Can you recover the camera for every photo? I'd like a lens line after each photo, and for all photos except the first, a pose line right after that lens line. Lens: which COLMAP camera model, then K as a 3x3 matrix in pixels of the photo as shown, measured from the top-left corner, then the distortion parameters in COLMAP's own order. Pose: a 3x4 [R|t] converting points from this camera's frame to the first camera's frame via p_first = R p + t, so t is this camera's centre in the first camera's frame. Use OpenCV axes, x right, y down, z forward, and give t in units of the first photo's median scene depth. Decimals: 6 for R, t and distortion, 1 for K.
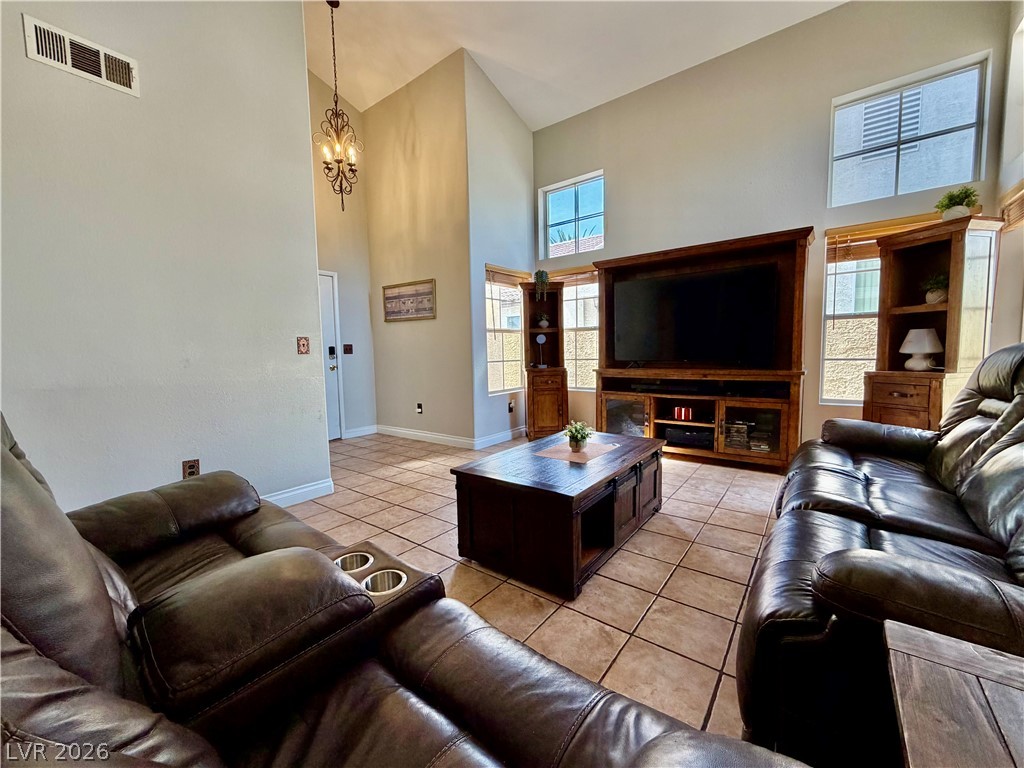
lens RADIAL K [[406.2, 0, 510.1], [0, 406.2, 382.0], [0, 0, 1]] dist [0.002496, 0.000250]
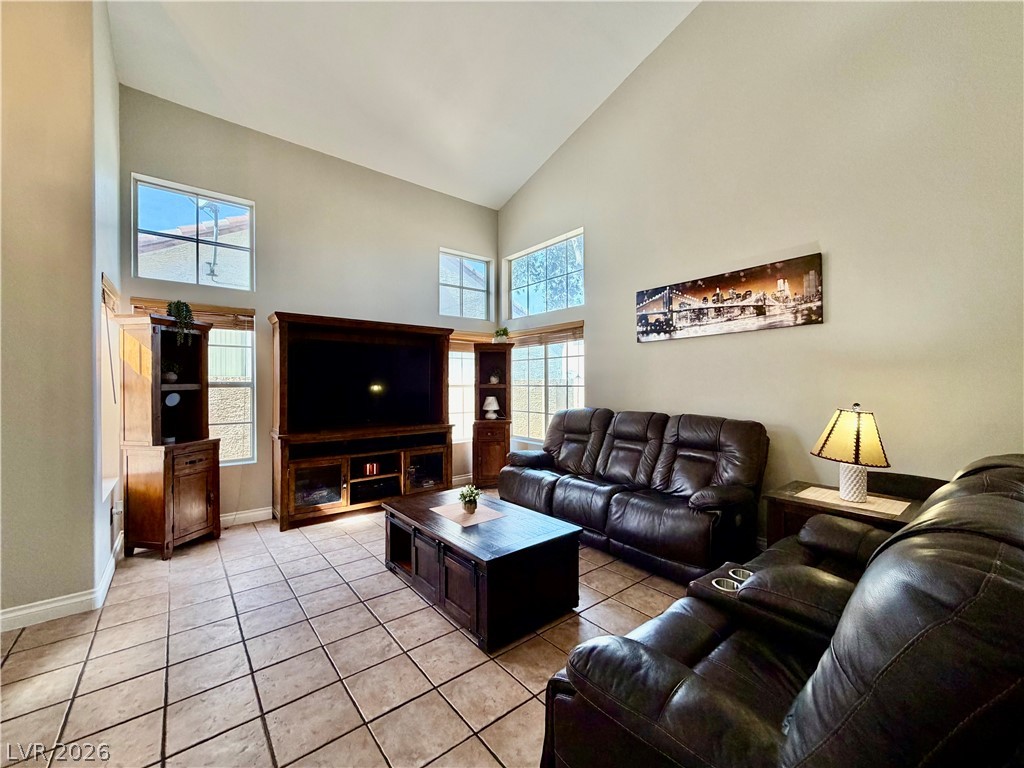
lens RADIAL K [[406.2, 0, 507.3], [0, 406.2, 386.4], [0, 0, 1]] dist [0.002496, 0.000250]
pose [[0.242776, 0.021048, 0.969854, -0.540954], [0.075560, 0.996317, -0.040536, -0.070927], [-0.967135, 0.083124, 0.240292, 0.361964]]
